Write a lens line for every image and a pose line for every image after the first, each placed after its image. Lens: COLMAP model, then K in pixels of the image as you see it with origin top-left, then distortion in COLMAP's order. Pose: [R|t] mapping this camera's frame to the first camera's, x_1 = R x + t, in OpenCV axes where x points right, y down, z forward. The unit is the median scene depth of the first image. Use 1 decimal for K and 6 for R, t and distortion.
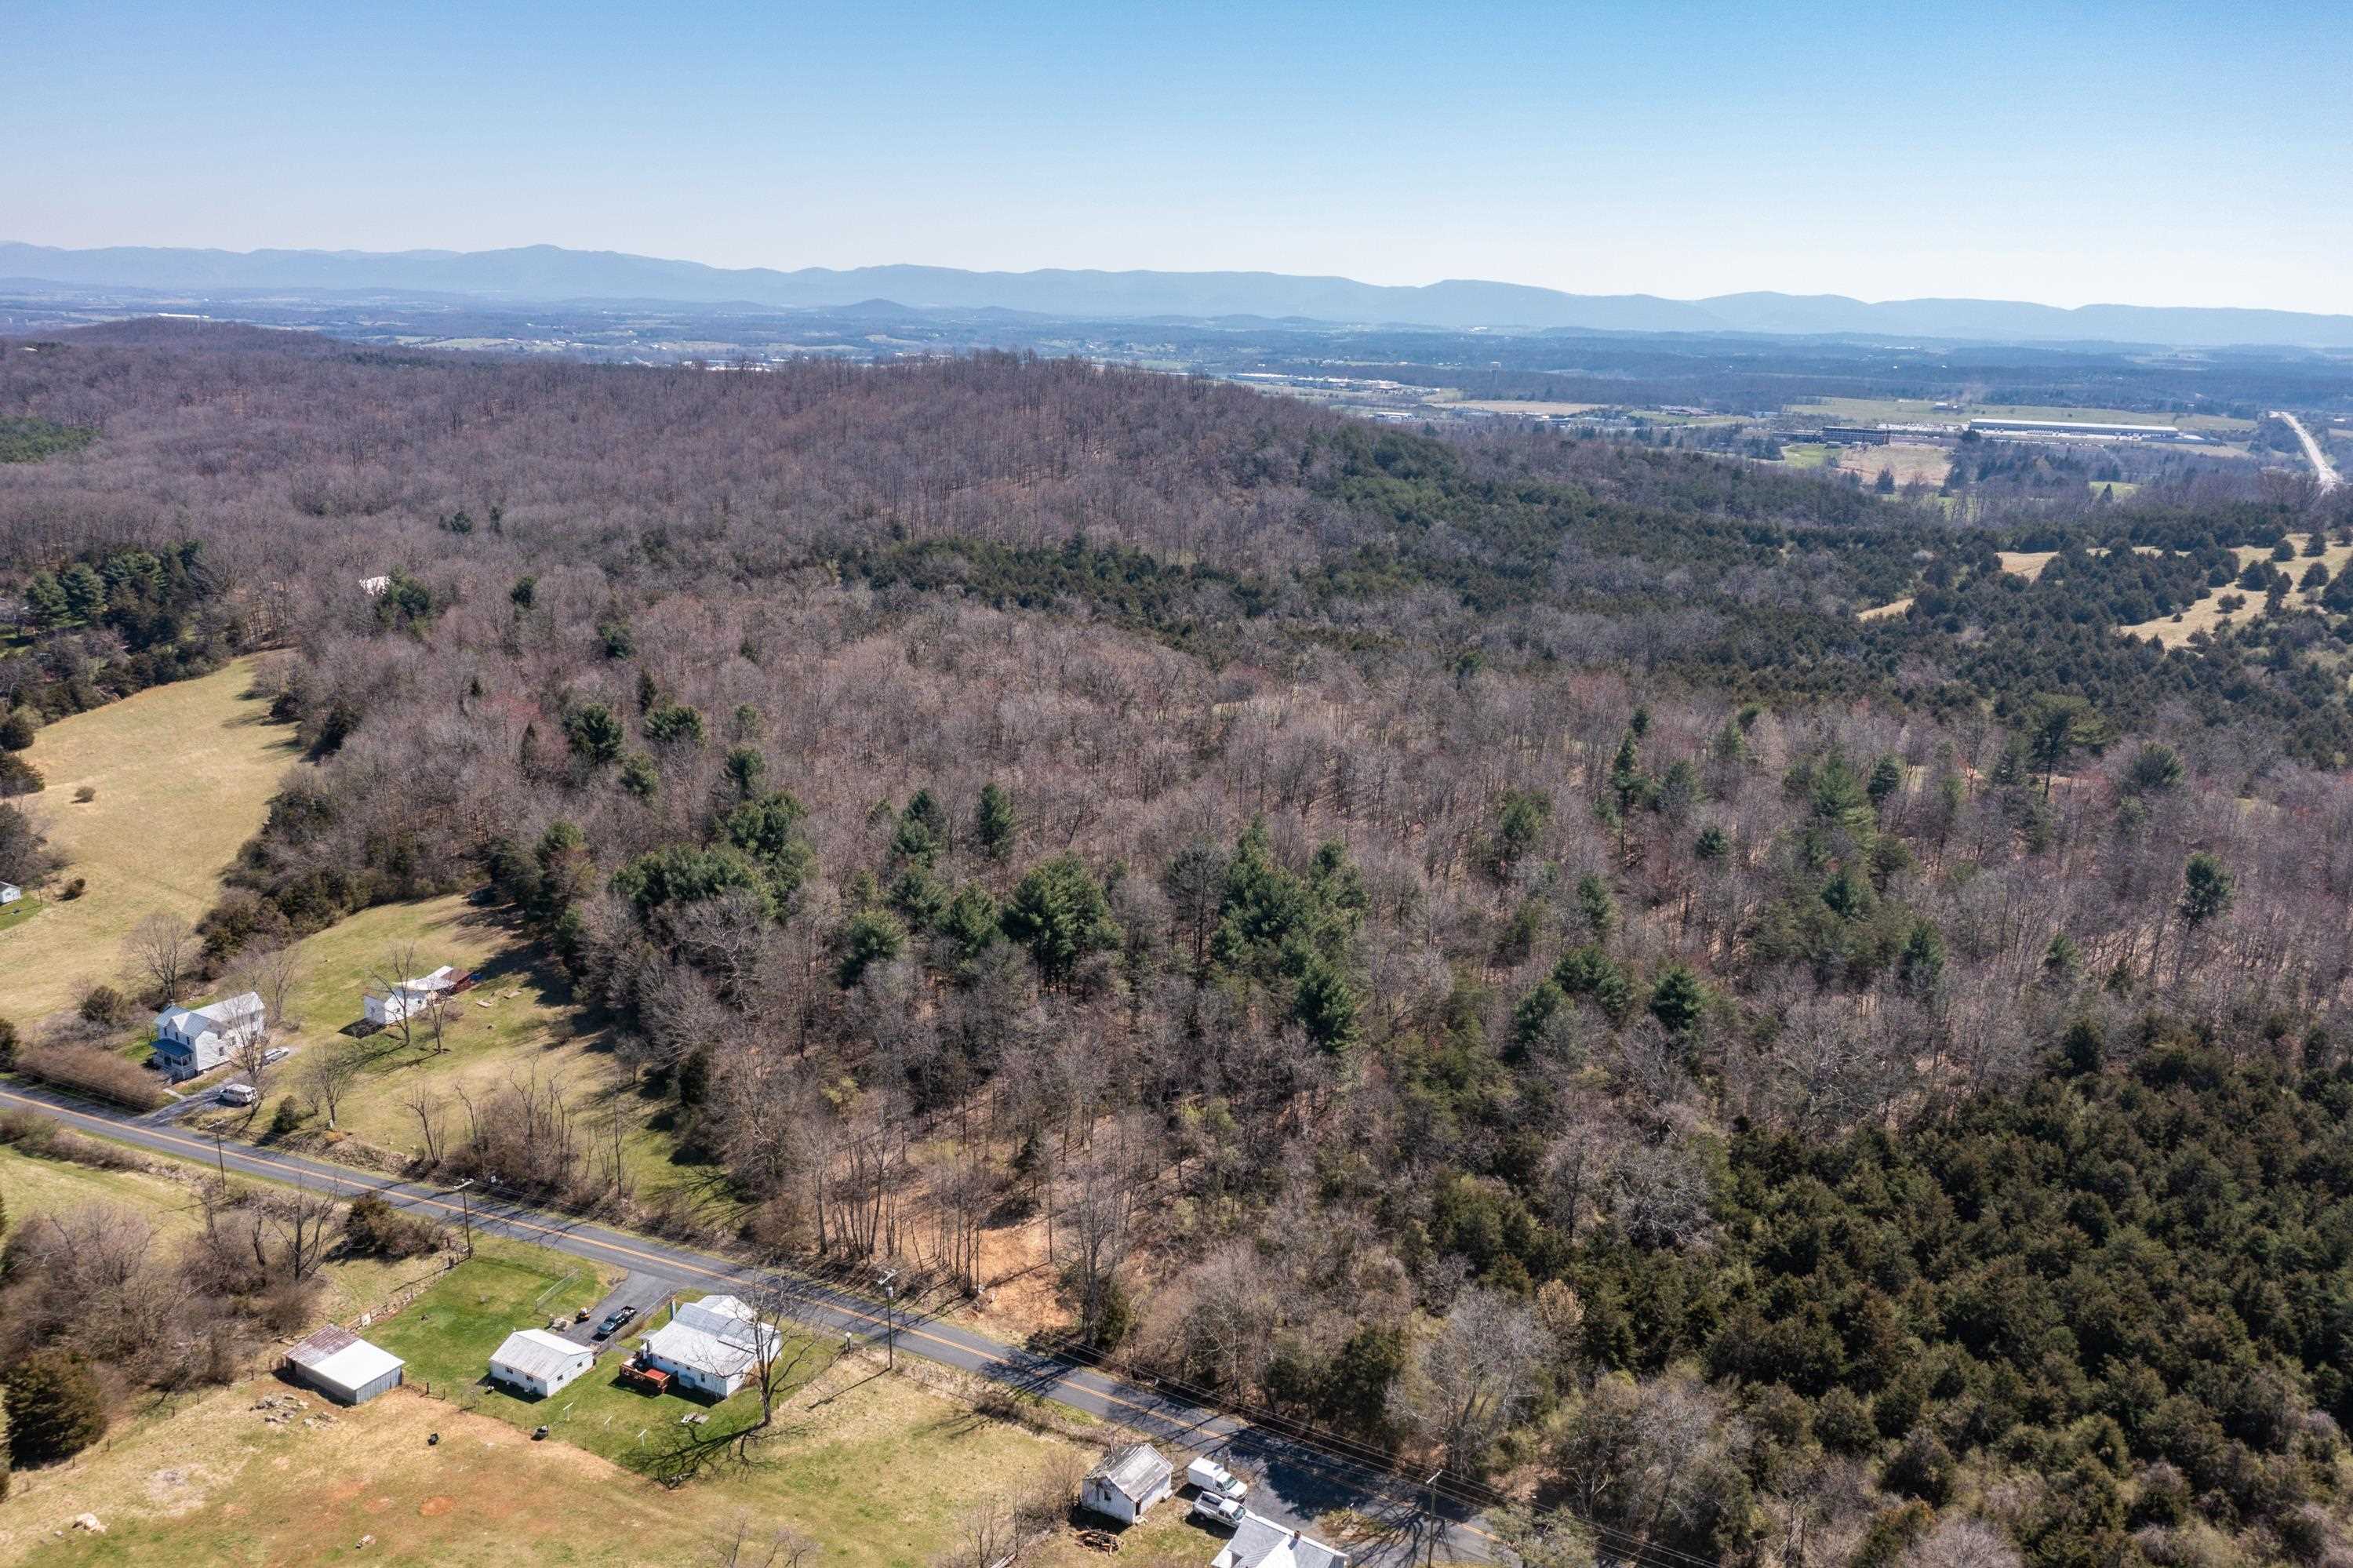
lens RADIAL K [[1858.0, 0, 1176.5], [0, 1858.0, 784.0], [0, 0, 1]] dist [-0.000869, 0.005778]
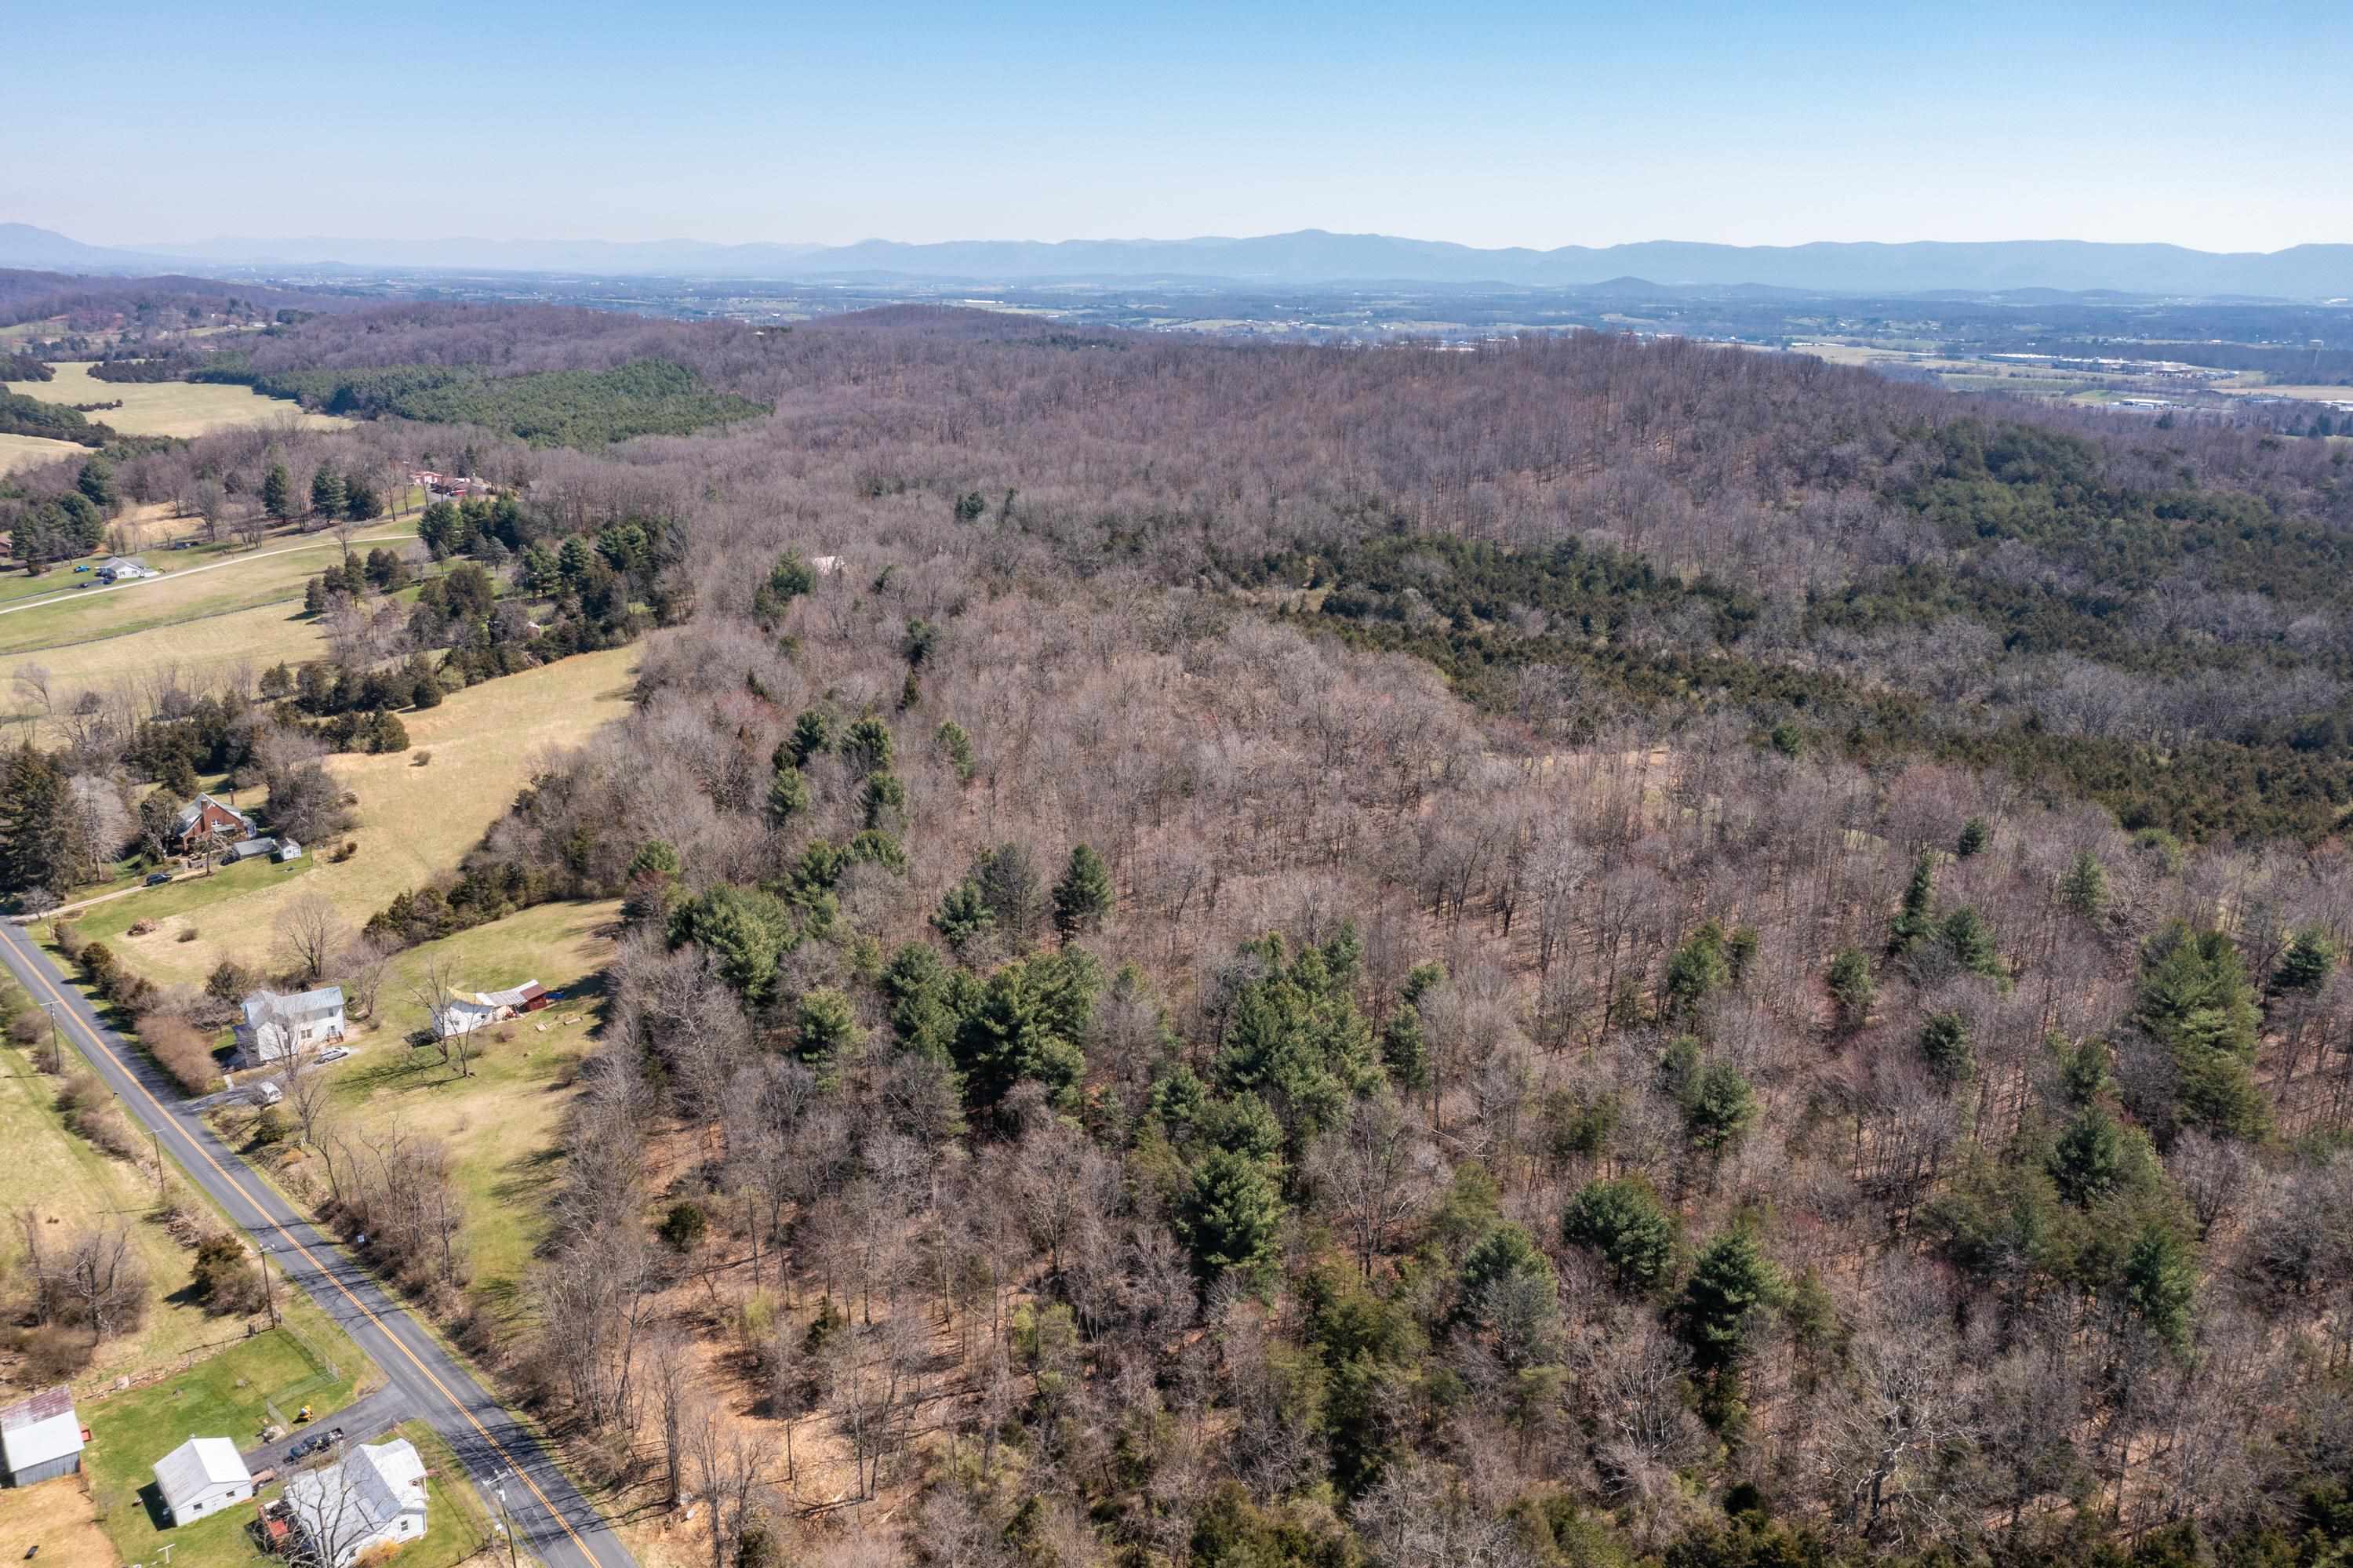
lens RADIAL K [[1858.0, 0, 1176.5], [0, 1858.0, 784.0], [0, 0, 1]] dist [-0.000869, 0.005778]
pose [[0.923598, 0.086791, -0.373408, 0.144101], [-0.082838, 0.996206, 0.026654, -0.030751], [0.374305, 0.006315, 0.927284, 0.127226]]
